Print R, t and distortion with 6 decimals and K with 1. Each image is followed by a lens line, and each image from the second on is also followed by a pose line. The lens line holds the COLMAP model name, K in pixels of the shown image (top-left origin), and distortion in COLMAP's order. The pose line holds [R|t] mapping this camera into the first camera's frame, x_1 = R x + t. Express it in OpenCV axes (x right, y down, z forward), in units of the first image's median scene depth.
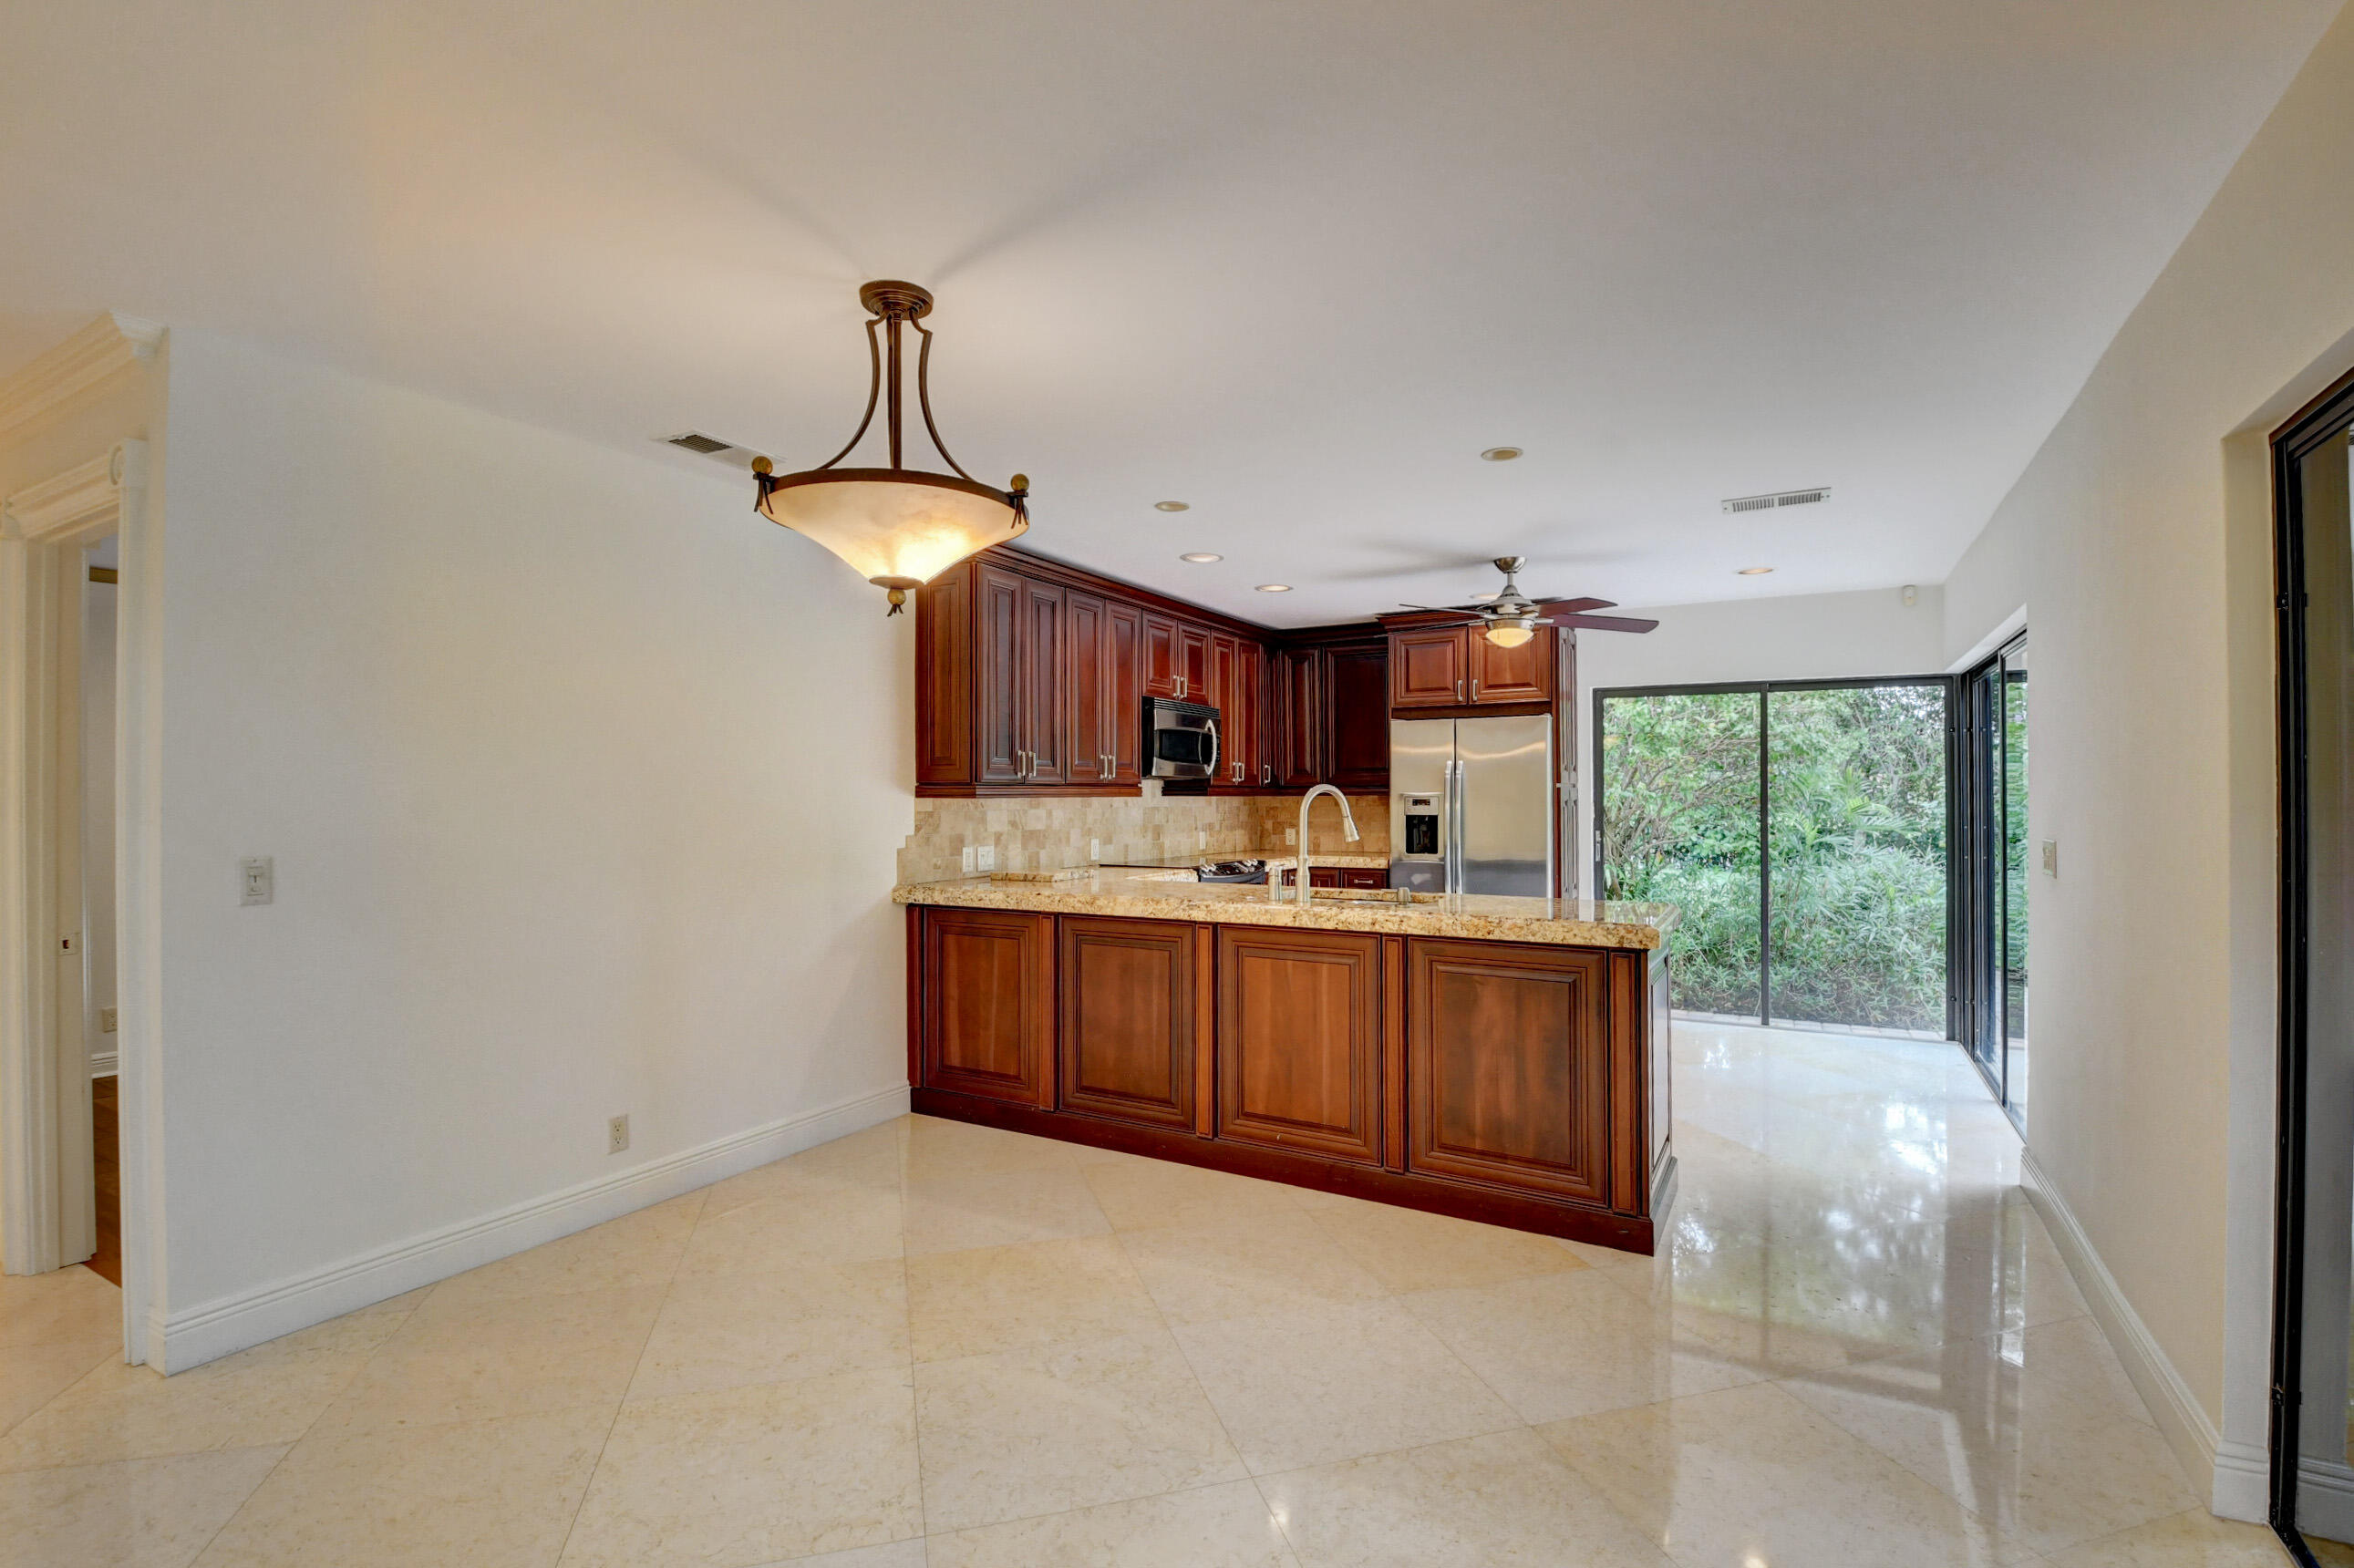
lens RADIAL K [[1080.4, 0, 1180.9], [0, 1080.4, 792.4], [0, 0, 1]] dist [0.022718, -0.033546]
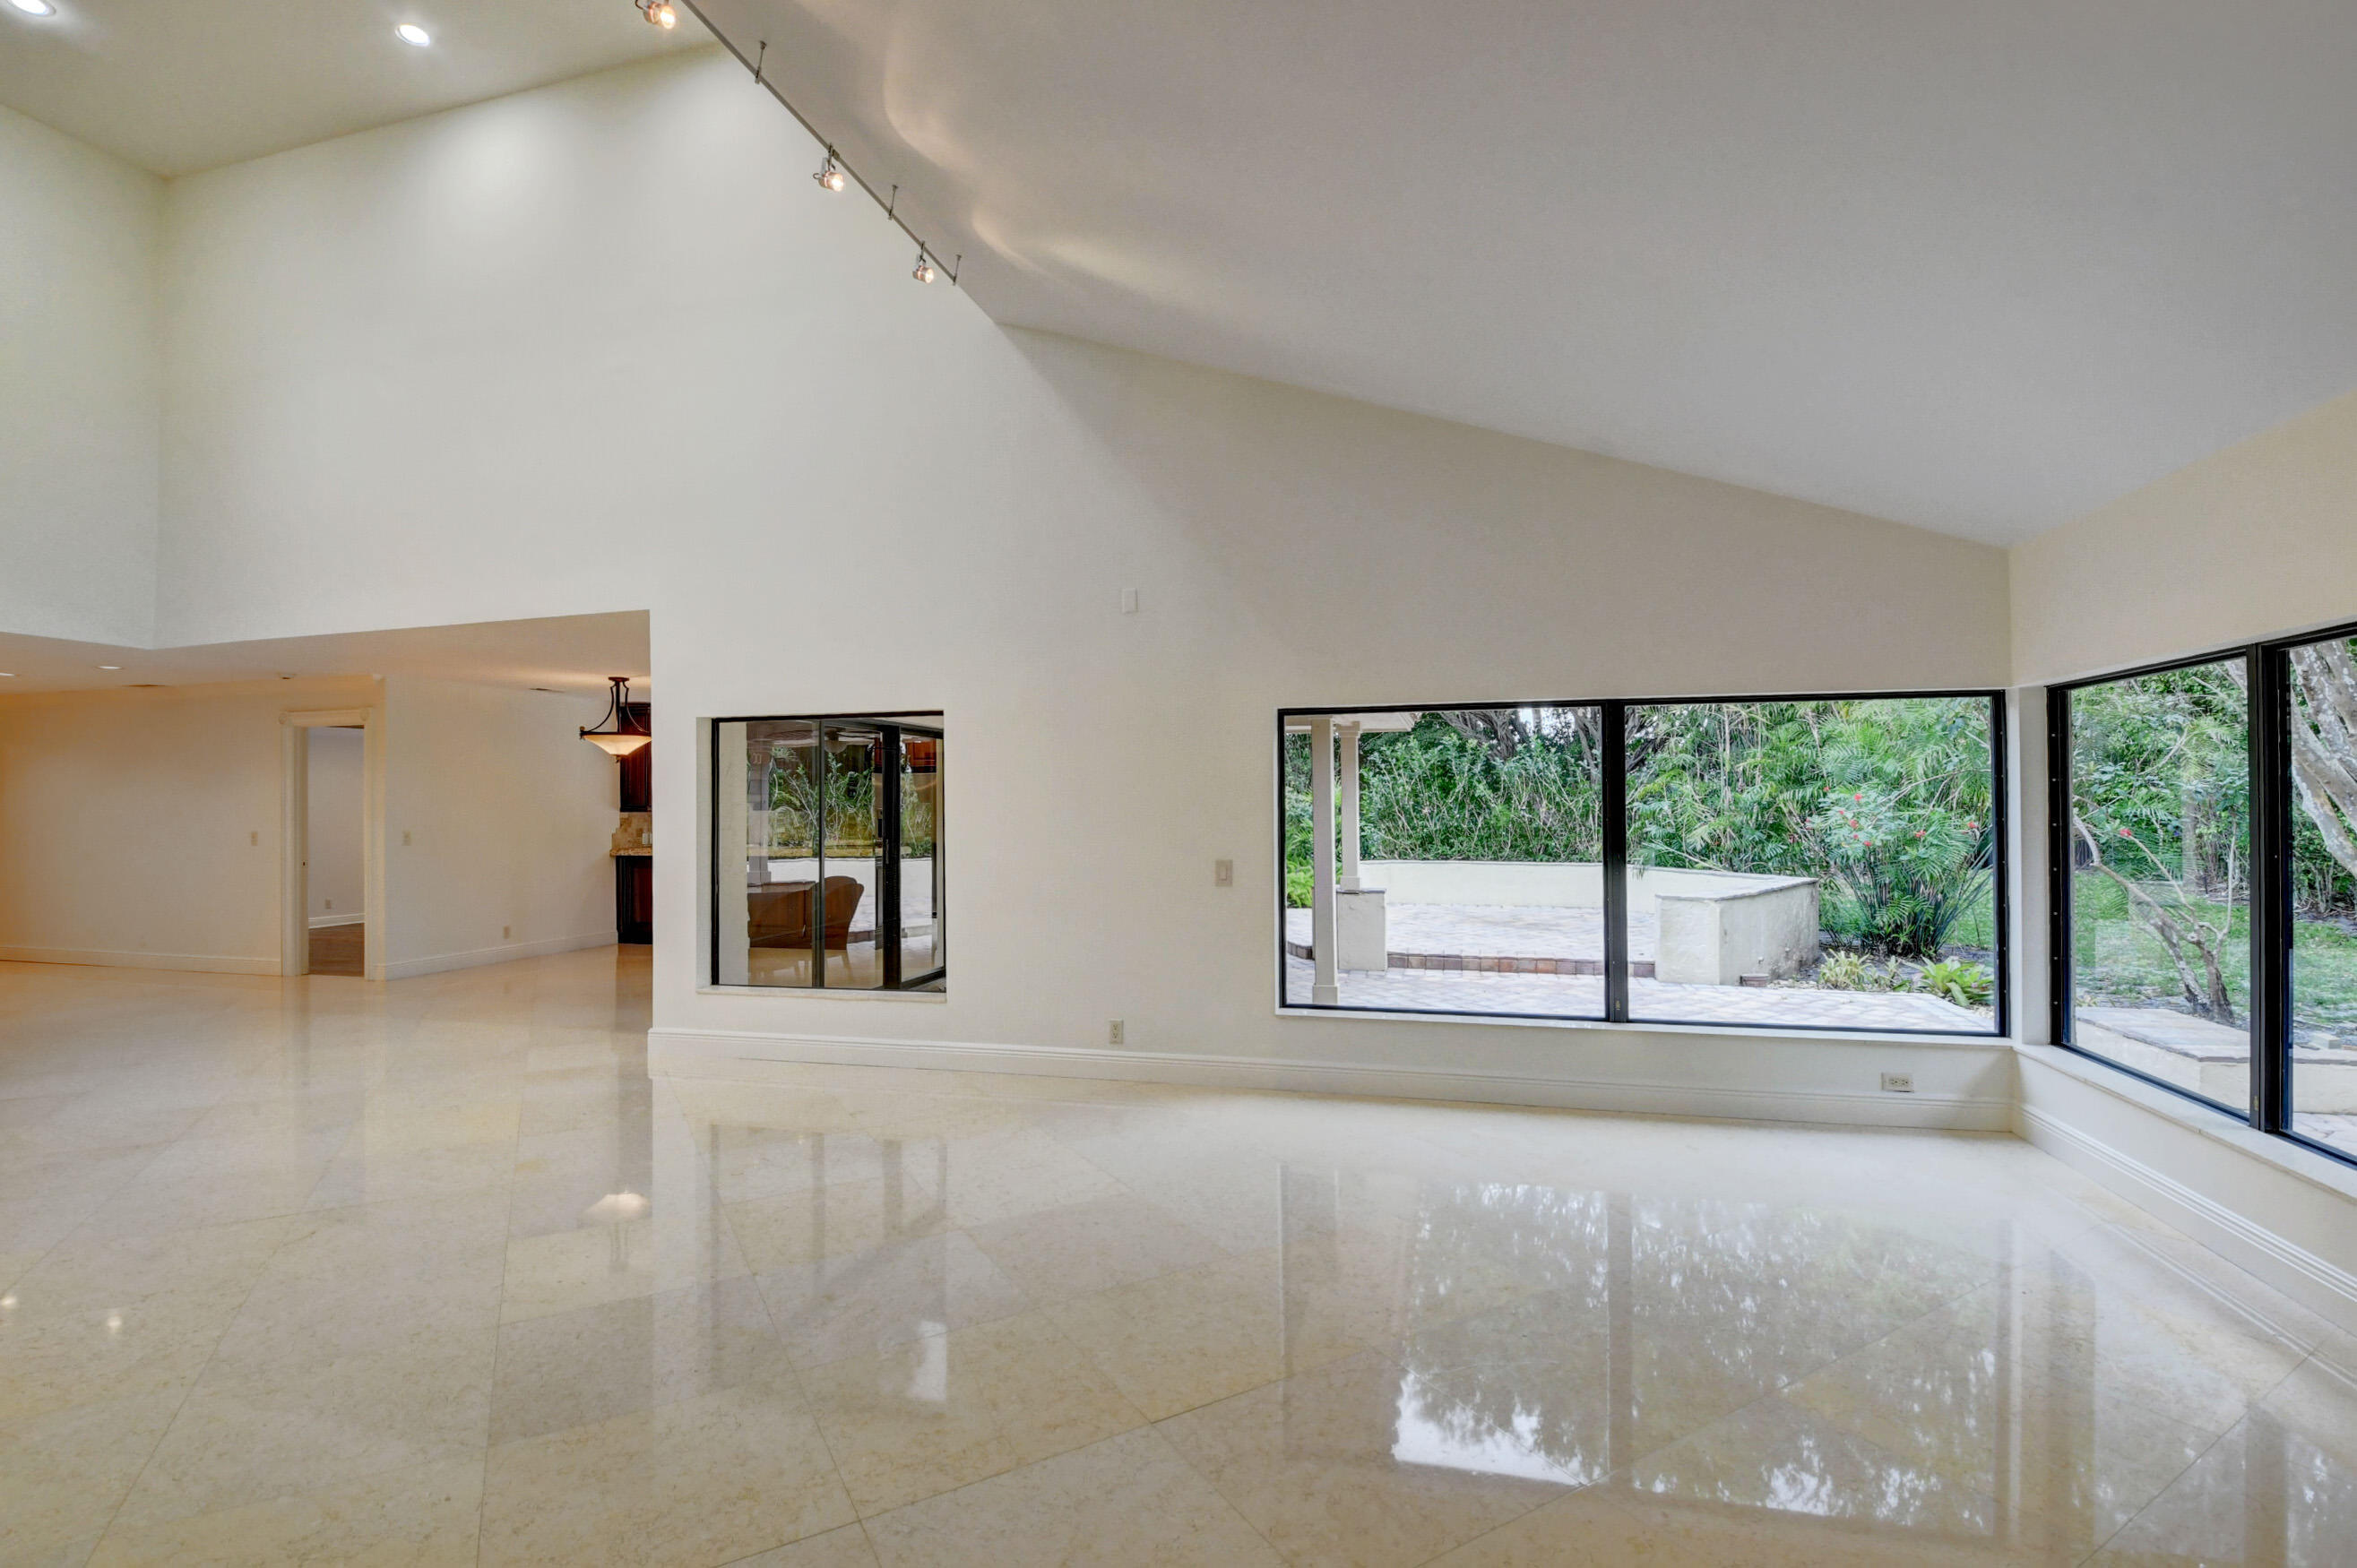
lens RADIAL K [[1081.7, 0, 1182.4], [0, 1081.7, 792.4], [0, 0, 1]] dist [0.022718, -0.033546]
pose [[0.969099, 0.001163, 0.246669, 0.319215], [0.001028, 0.999961, -0.008755, -0.013971], [-0.246669, 0.008738, 0.969060, -1.422336]]
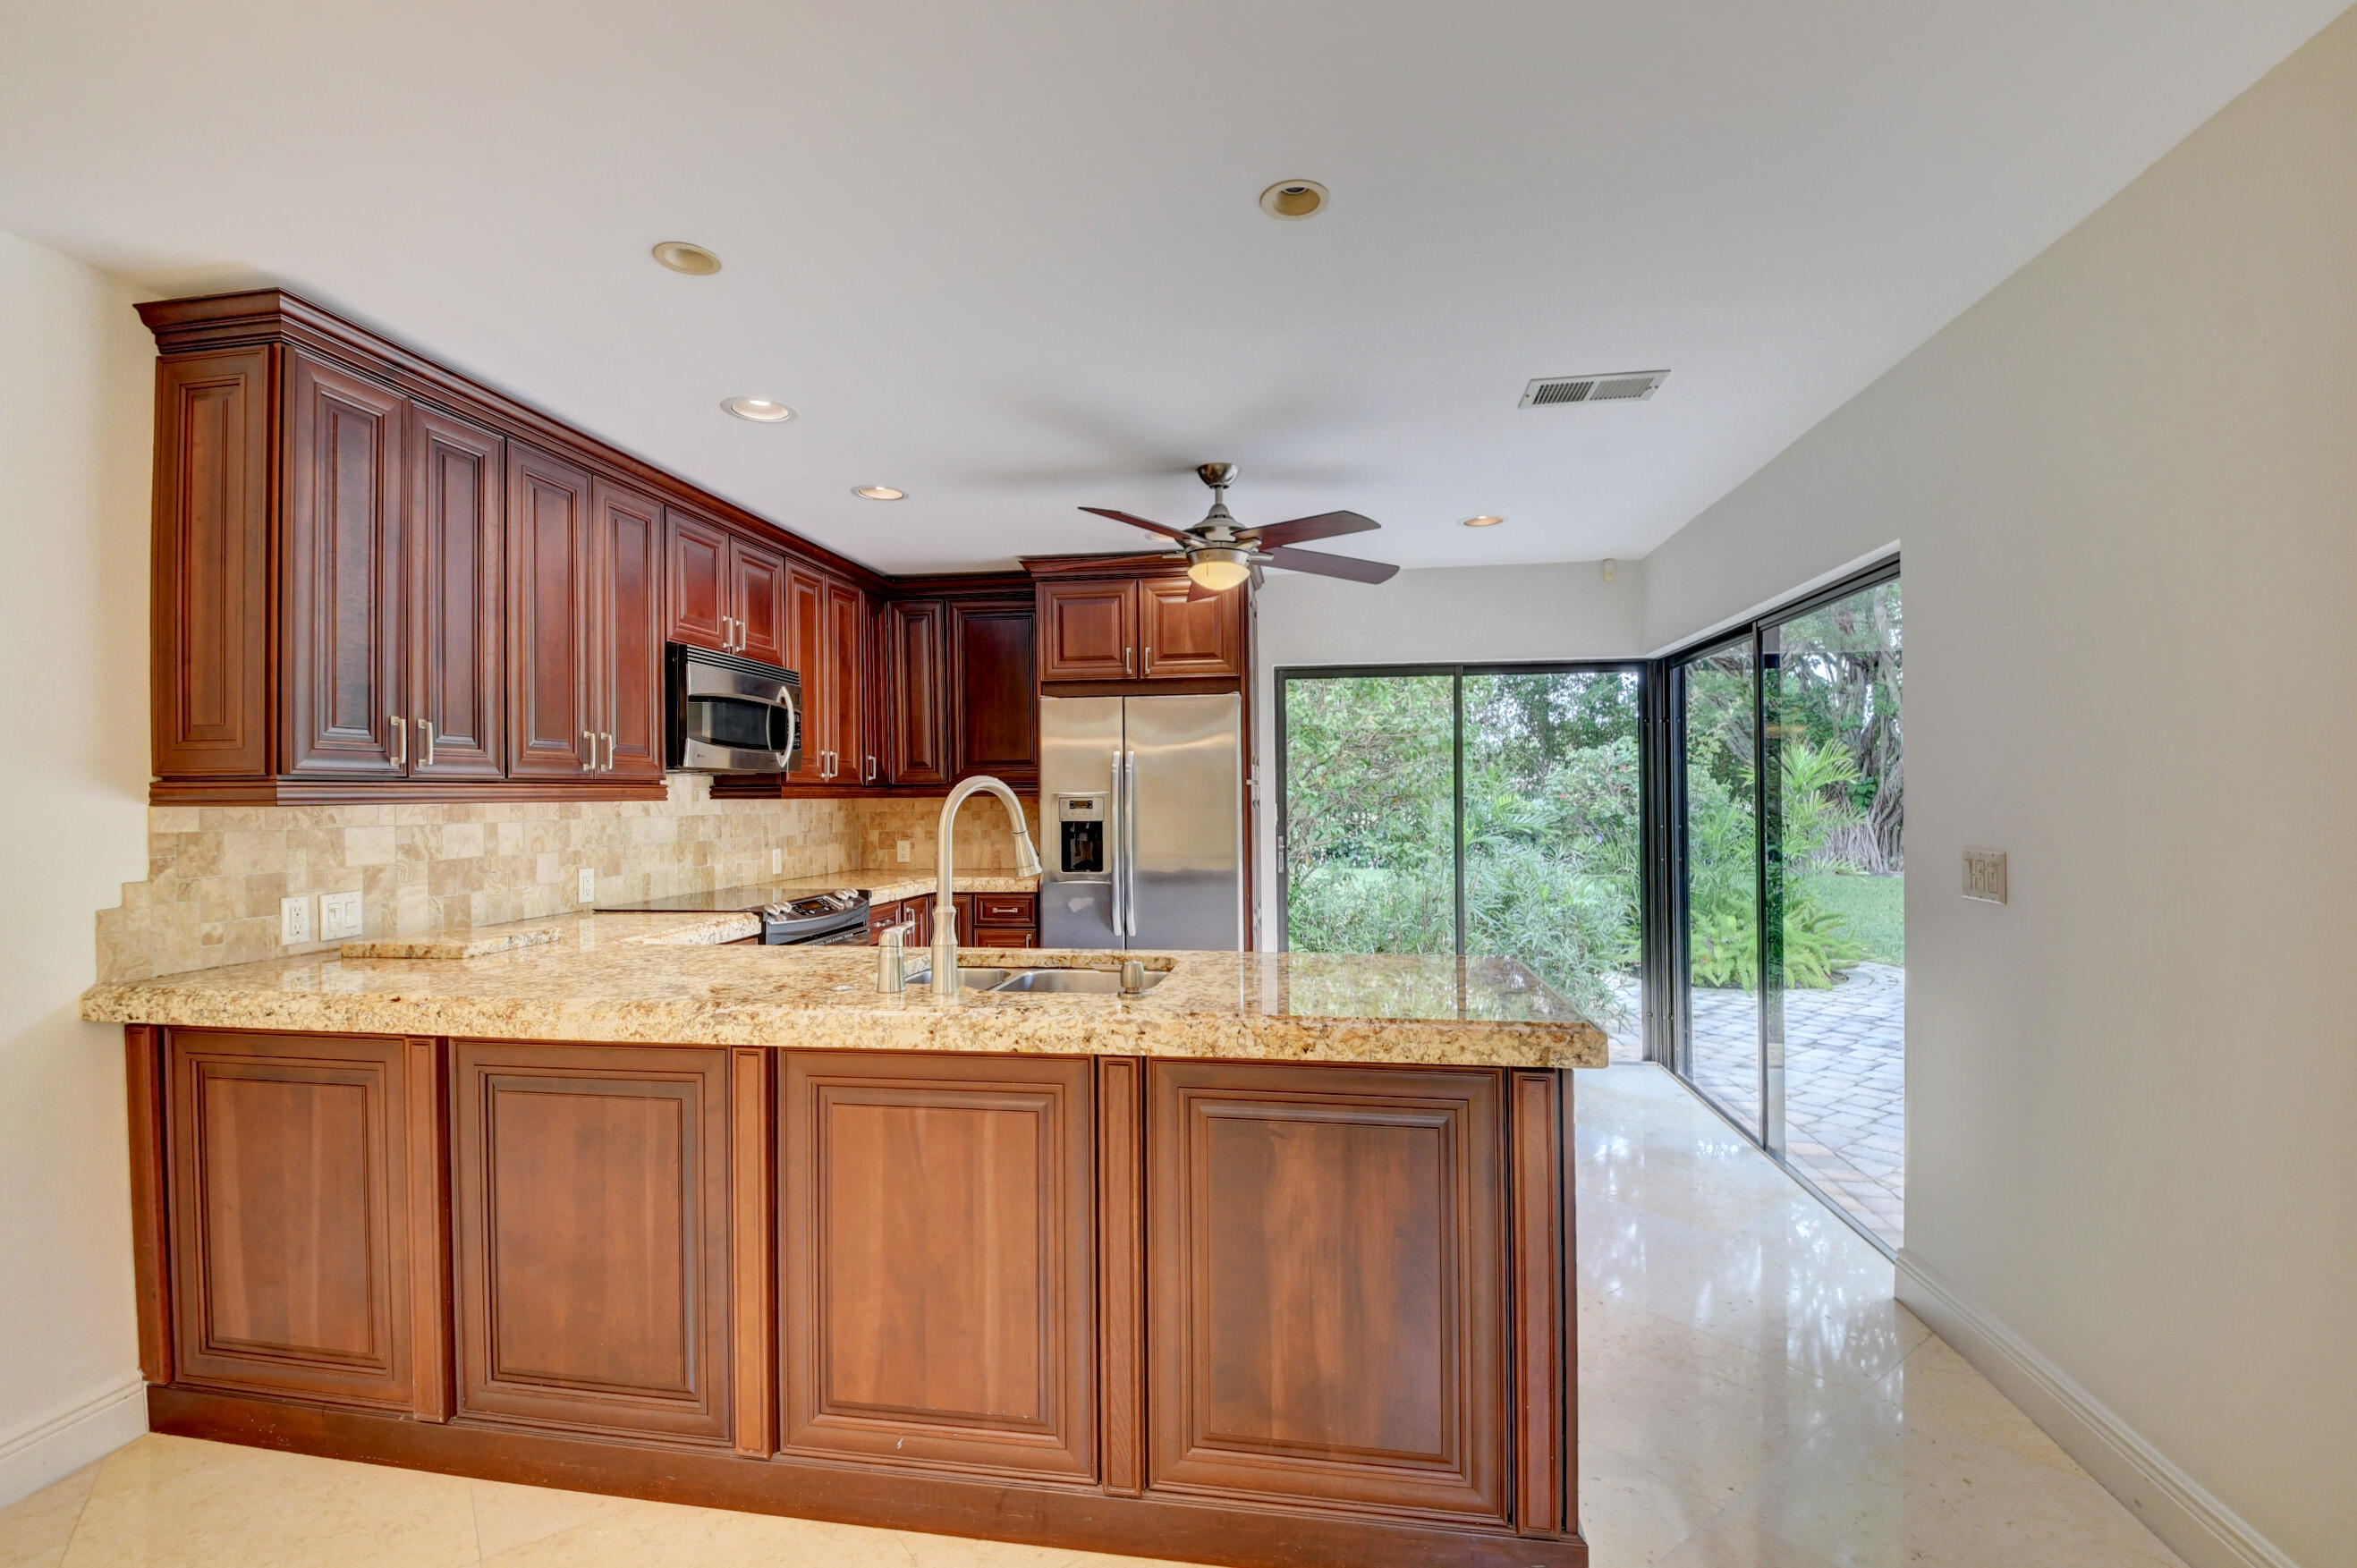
lens RADIAL K [[1081.8, 0, 1182.4], [0, 1081.8, 792.4], [0, 0, 1]] dist [0.022718, -0.033546]
pose [[0.935628, -0.005472, 0.352946, 0.024393], [0.005931, 0.999982, -0.000218, 0.001320], [-0.352939, 0.002298, 0.935644, 0.328378]]
